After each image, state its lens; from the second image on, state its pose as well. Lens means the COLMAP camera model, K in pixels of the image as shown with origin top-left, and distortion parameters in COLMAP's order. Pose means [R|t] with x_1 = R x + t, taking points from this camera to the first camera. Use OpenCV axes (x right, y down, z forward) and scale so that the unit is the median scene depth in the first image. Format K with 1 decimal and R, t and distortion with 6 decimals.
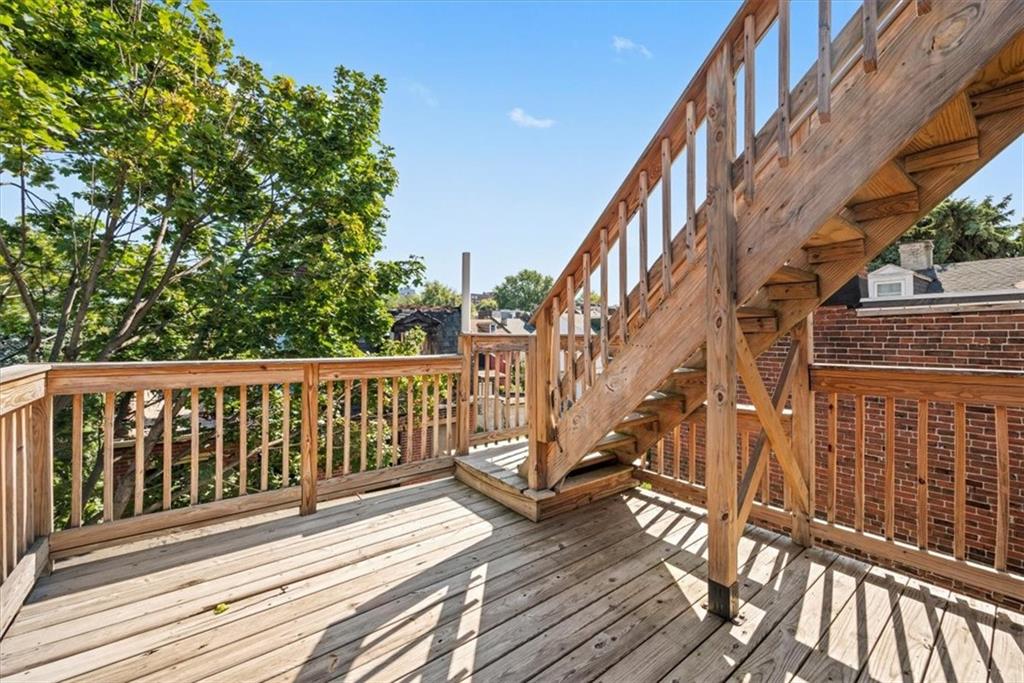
lens RADIAL K [[410.6, 0, 516.2], [0, 410.6, 337.7], [0, 0, 1]] dist [-0.000384, -0.000281]
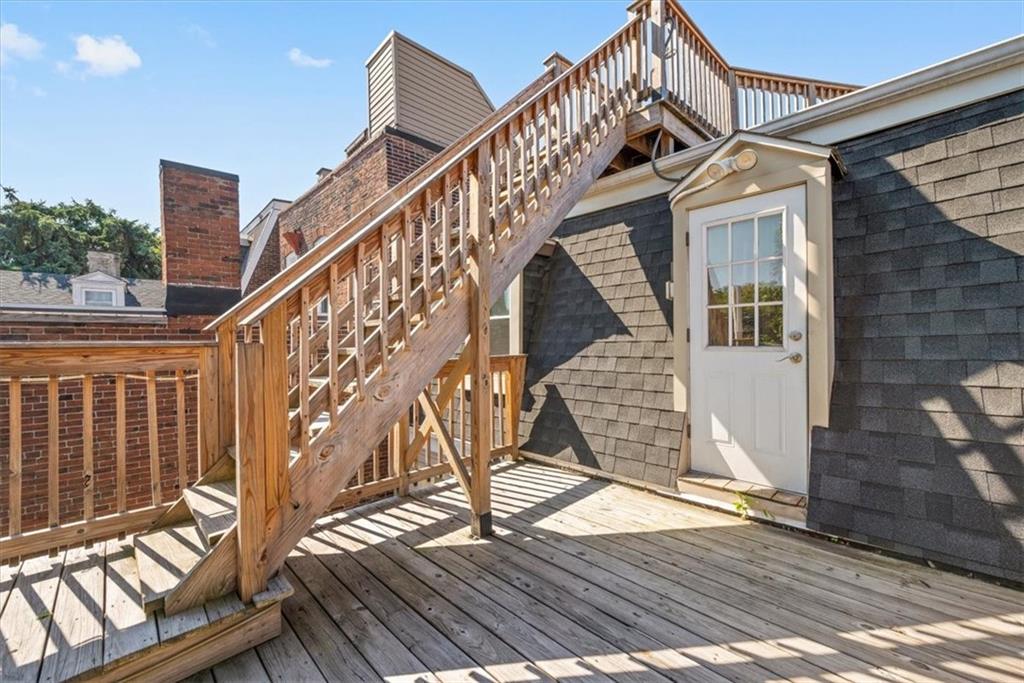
lens RADIAL K [[410.6, 0, 516.3], [0, 410.6, 338.0], [0, 0, 1]] dist [-0.000384, -0.000281]
pose [[-0.098090, 0.000624, 0.995177, -0.710585], [0.026511, 0.999647, 0.001986, -0.007723], [-0.994824, 0.026578, -0.098072, 0.770047]]
